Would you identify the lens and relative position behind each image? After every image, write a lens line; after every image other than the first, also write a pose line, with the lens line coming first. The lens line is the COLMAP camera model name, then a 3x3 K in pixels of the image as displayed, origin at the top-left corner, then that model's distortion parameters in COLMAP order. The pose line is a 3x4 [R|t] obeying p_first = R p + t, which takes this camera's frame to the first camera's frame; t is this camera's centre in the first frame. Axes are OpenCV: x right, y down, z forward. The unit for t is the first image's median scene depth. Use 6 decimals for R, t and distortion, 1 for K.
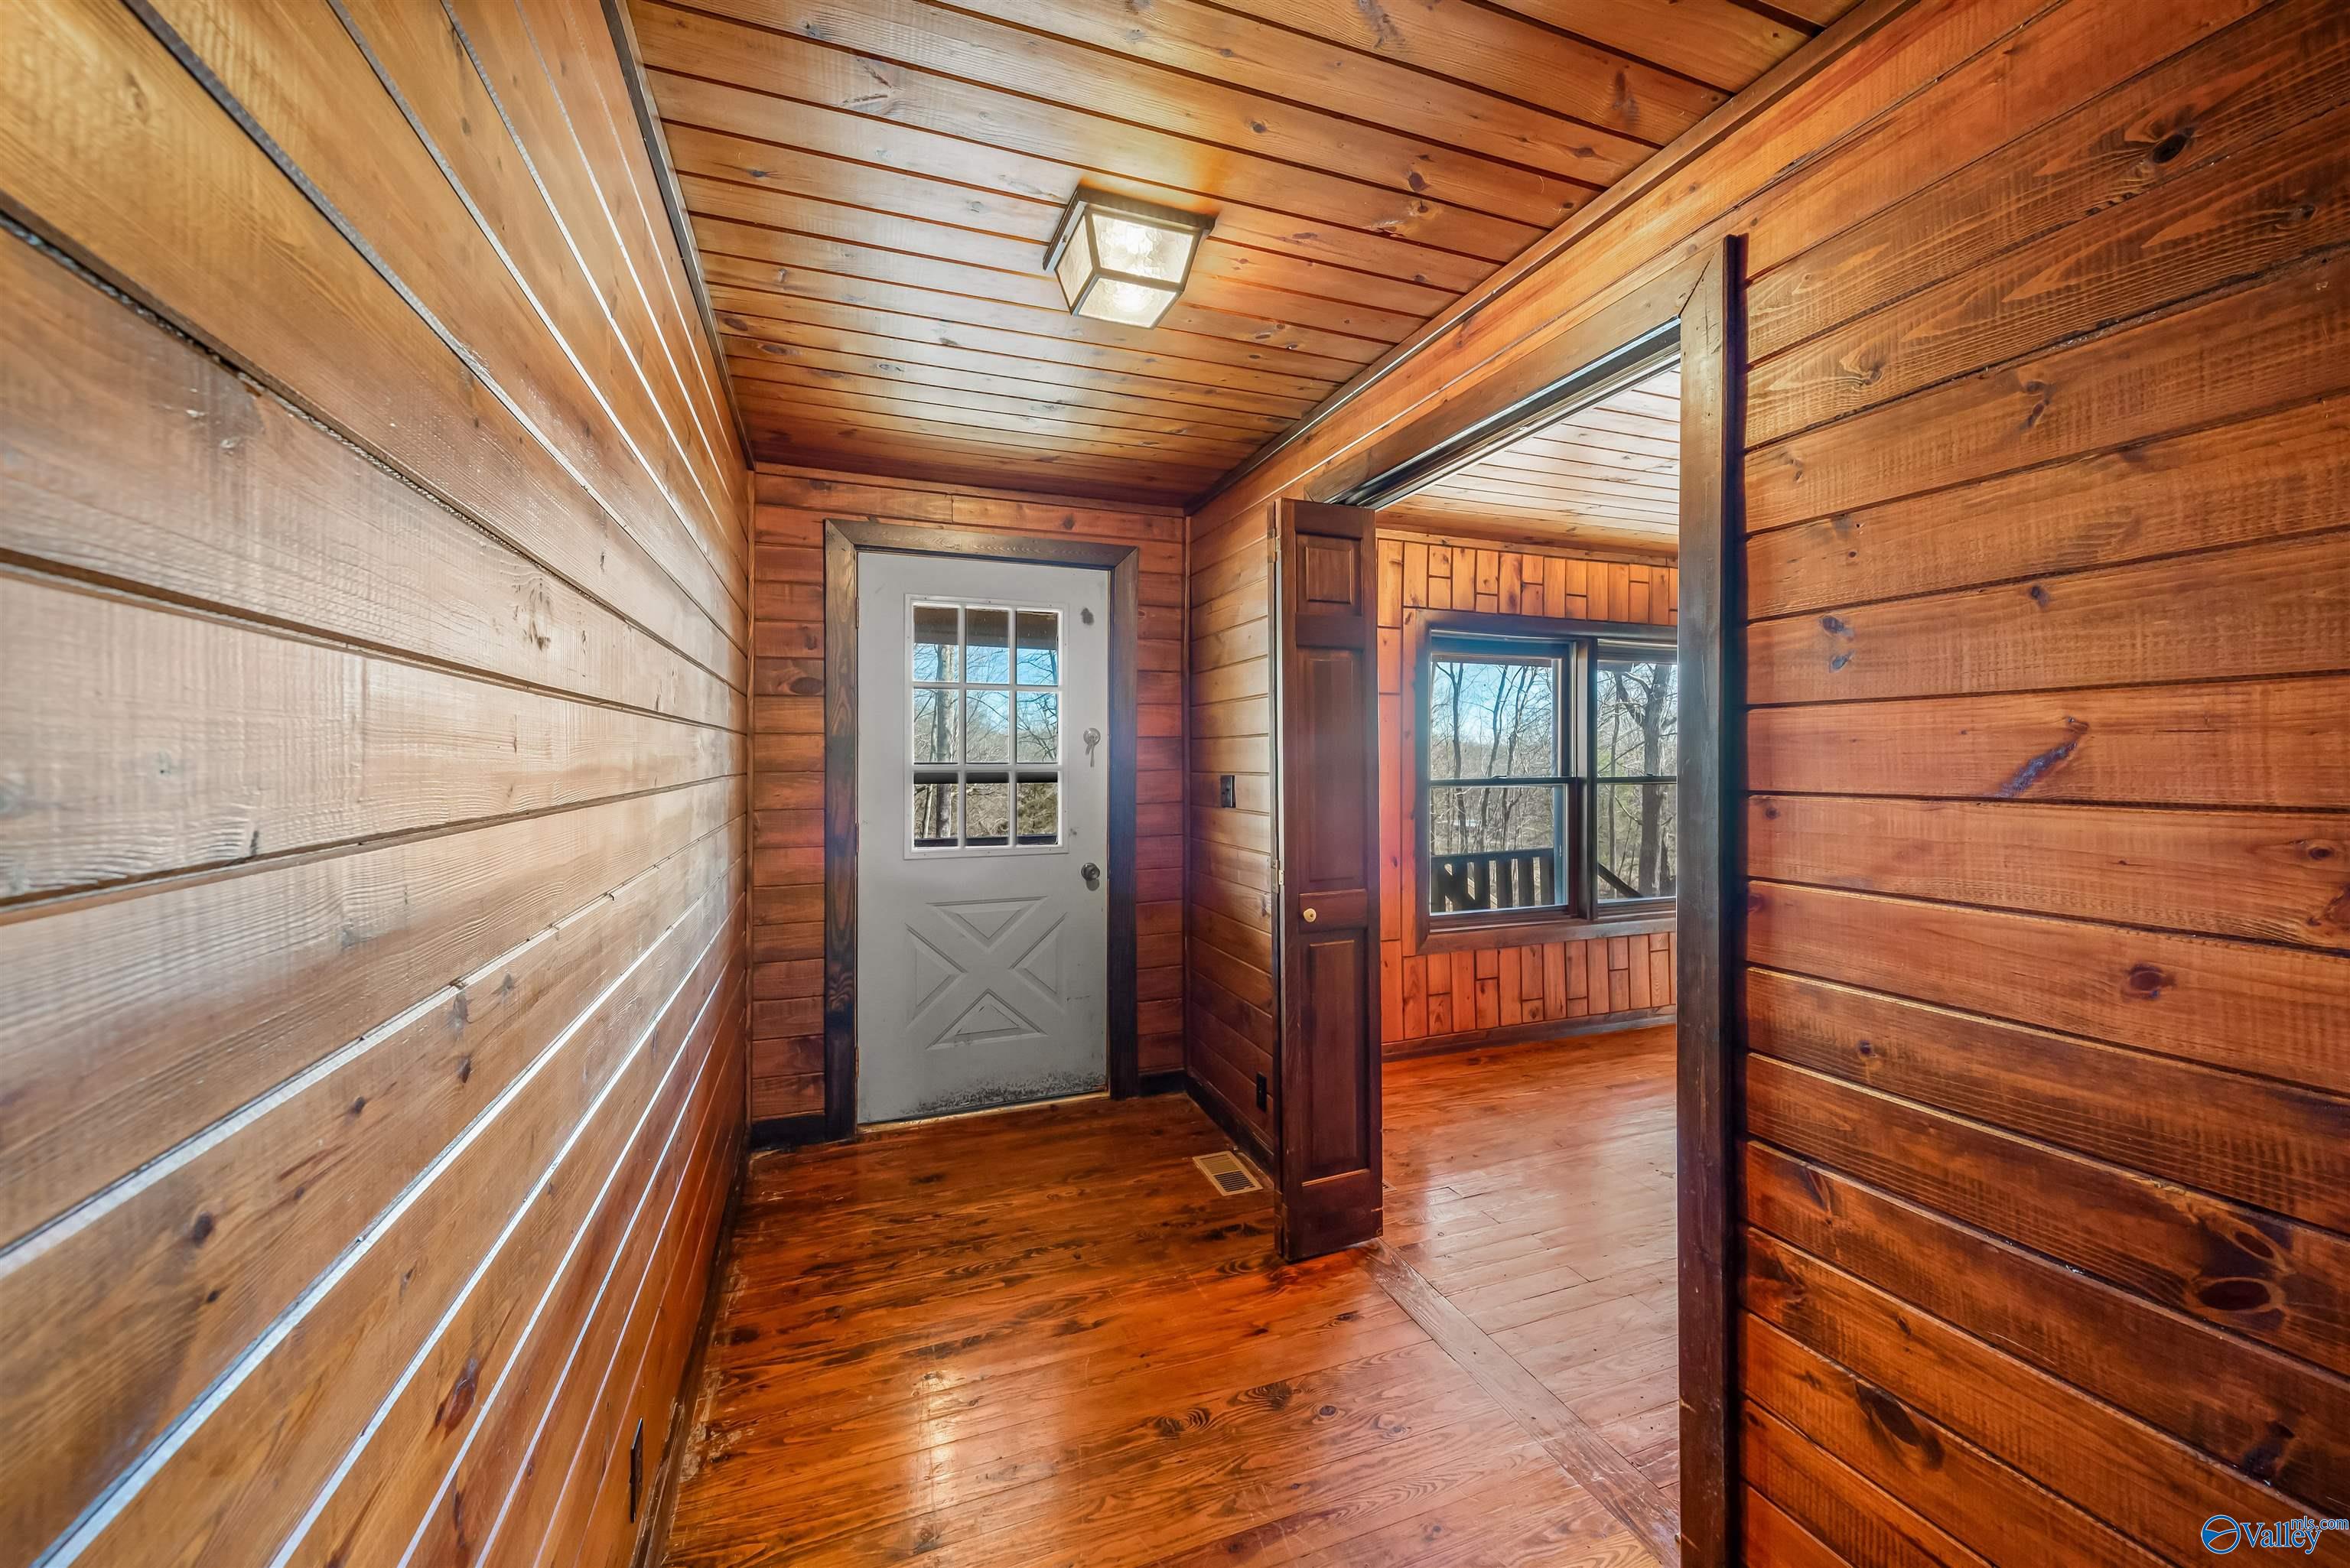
lens RADIAL K [[917.5, 0, 1182.7], [0, 917.5, 765.6], [0, 0, 1]] dist [0.000935, -0.001373]
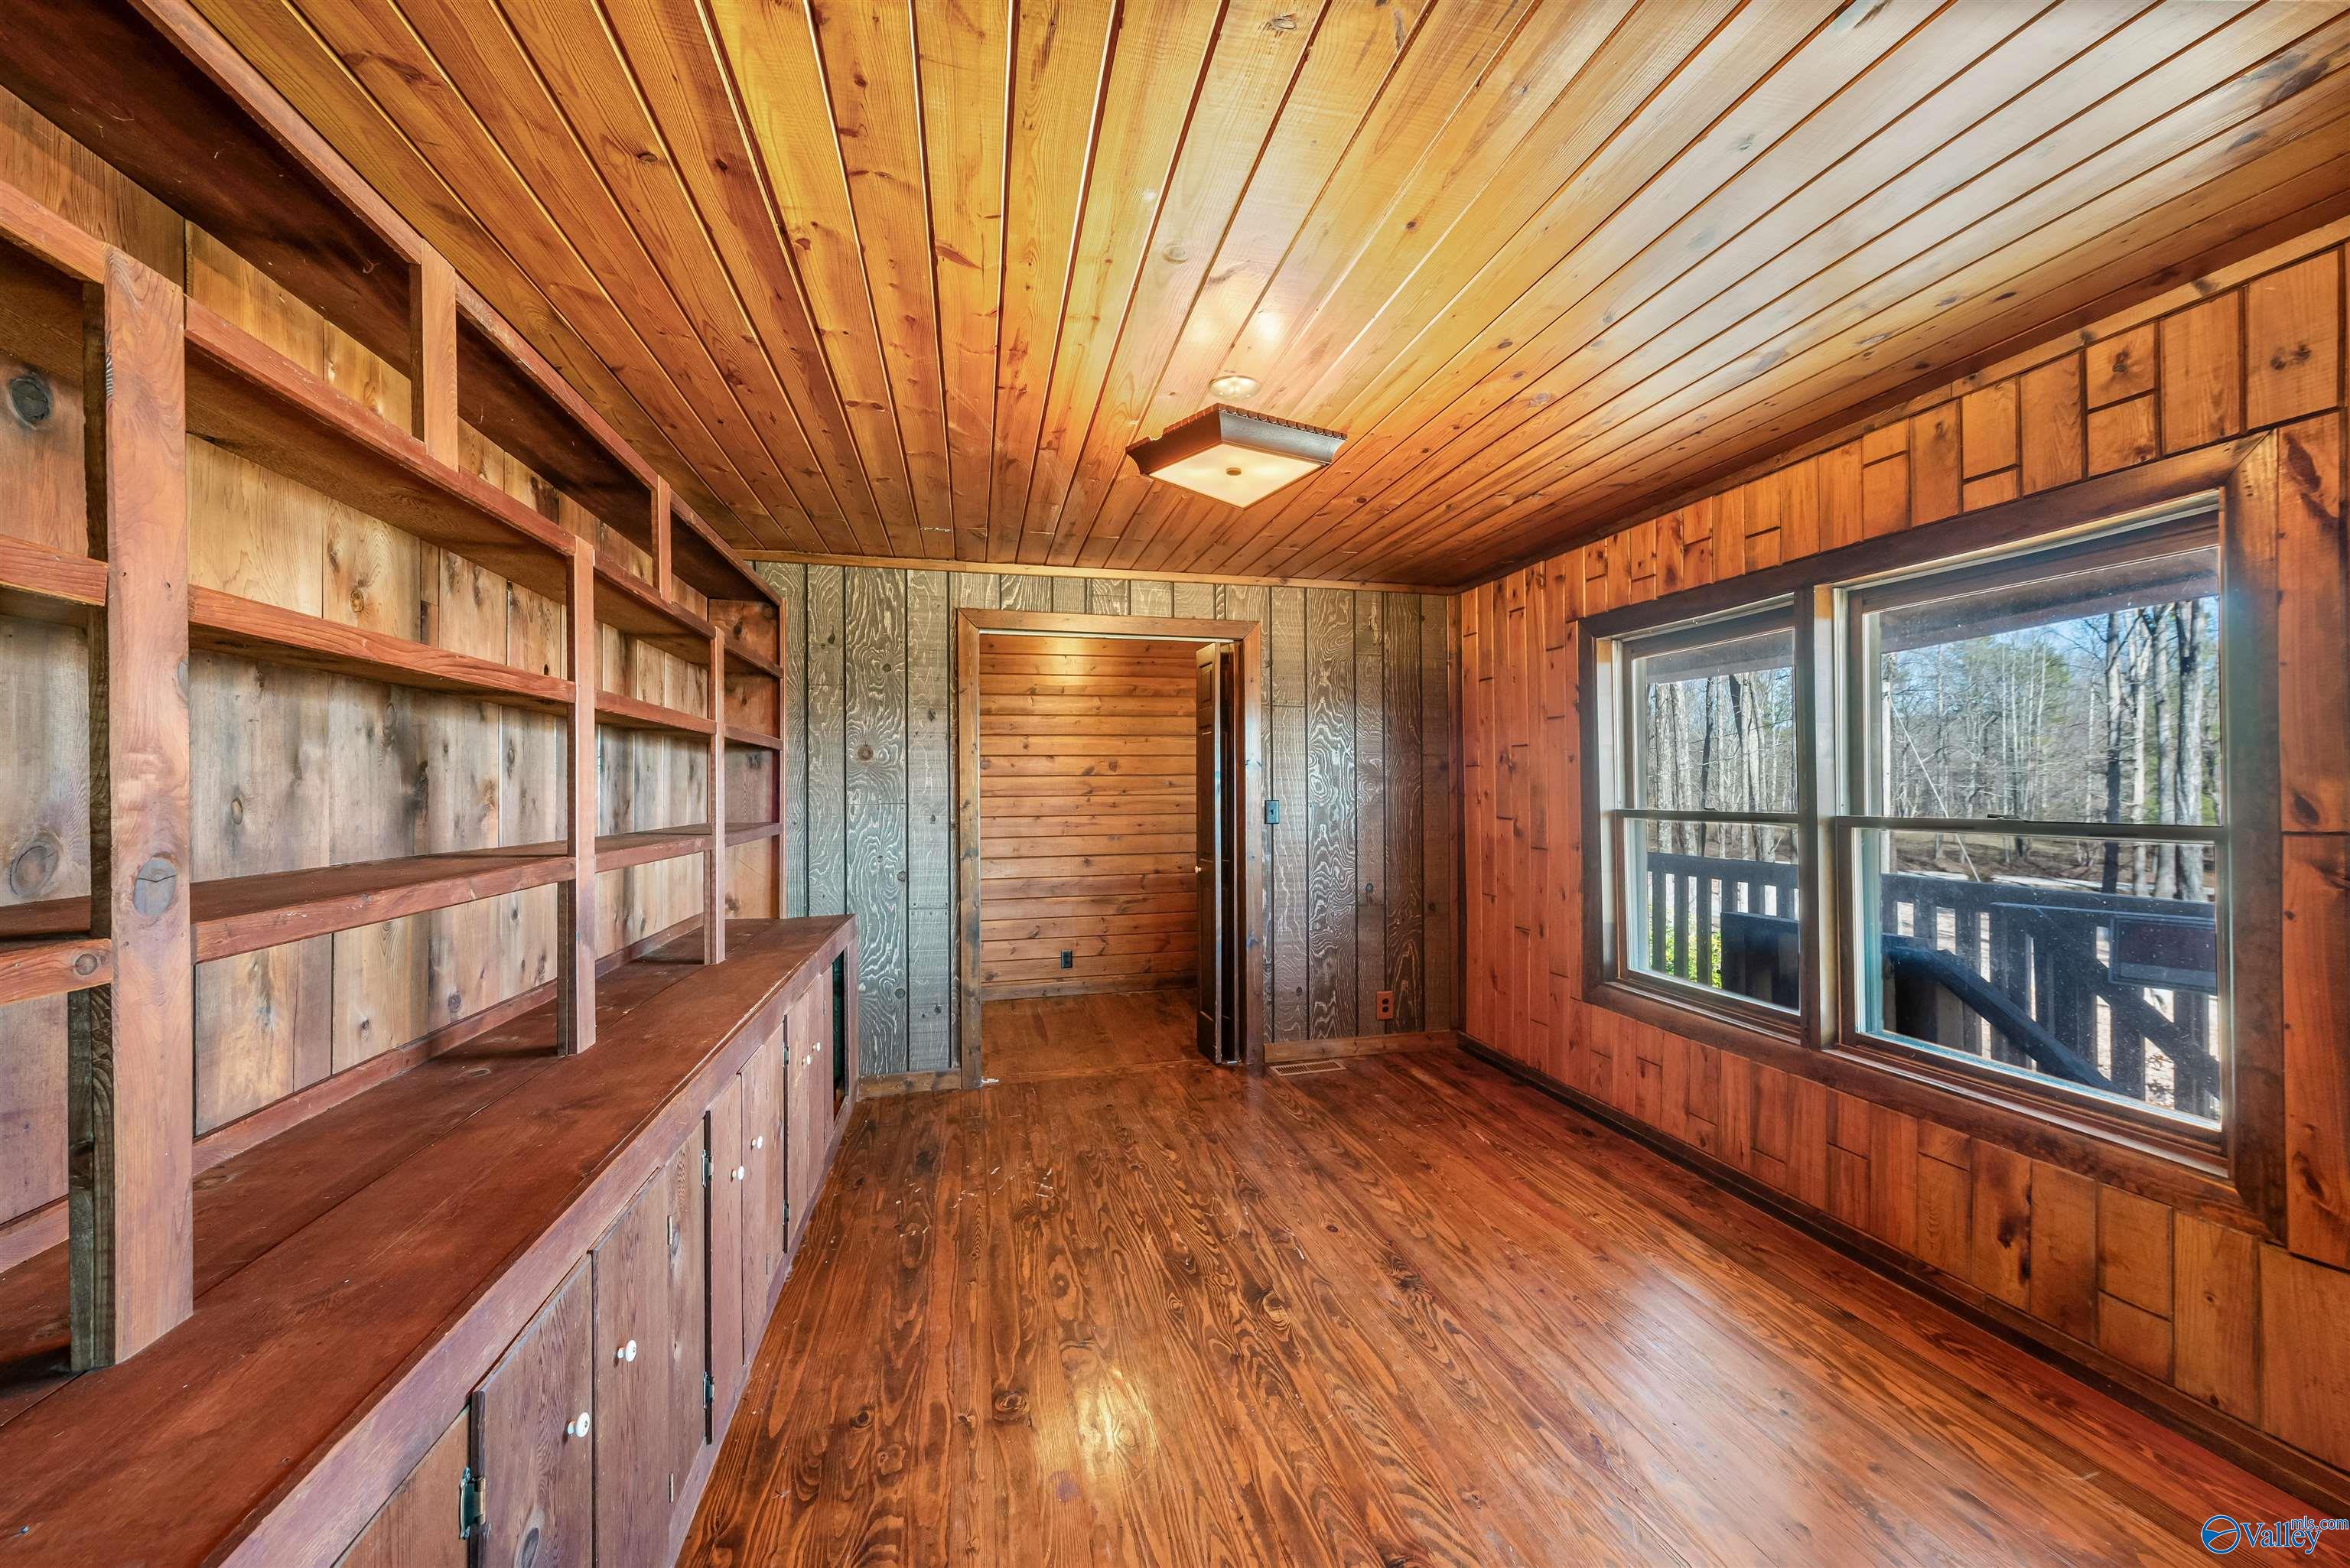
lens RADIAL K [[917.5, 0, 1182.2], [0, 917.5, 787.3], [0, 0, 1]] dist [0.000935, -0.001373]
pose [[-0.129181, 0.007886, -0.991590, 1.154193], [0.000804, 0.999969, 0.007848, -0.011221], [0.991621, 0.000216, -0.129183, 0.693798]]
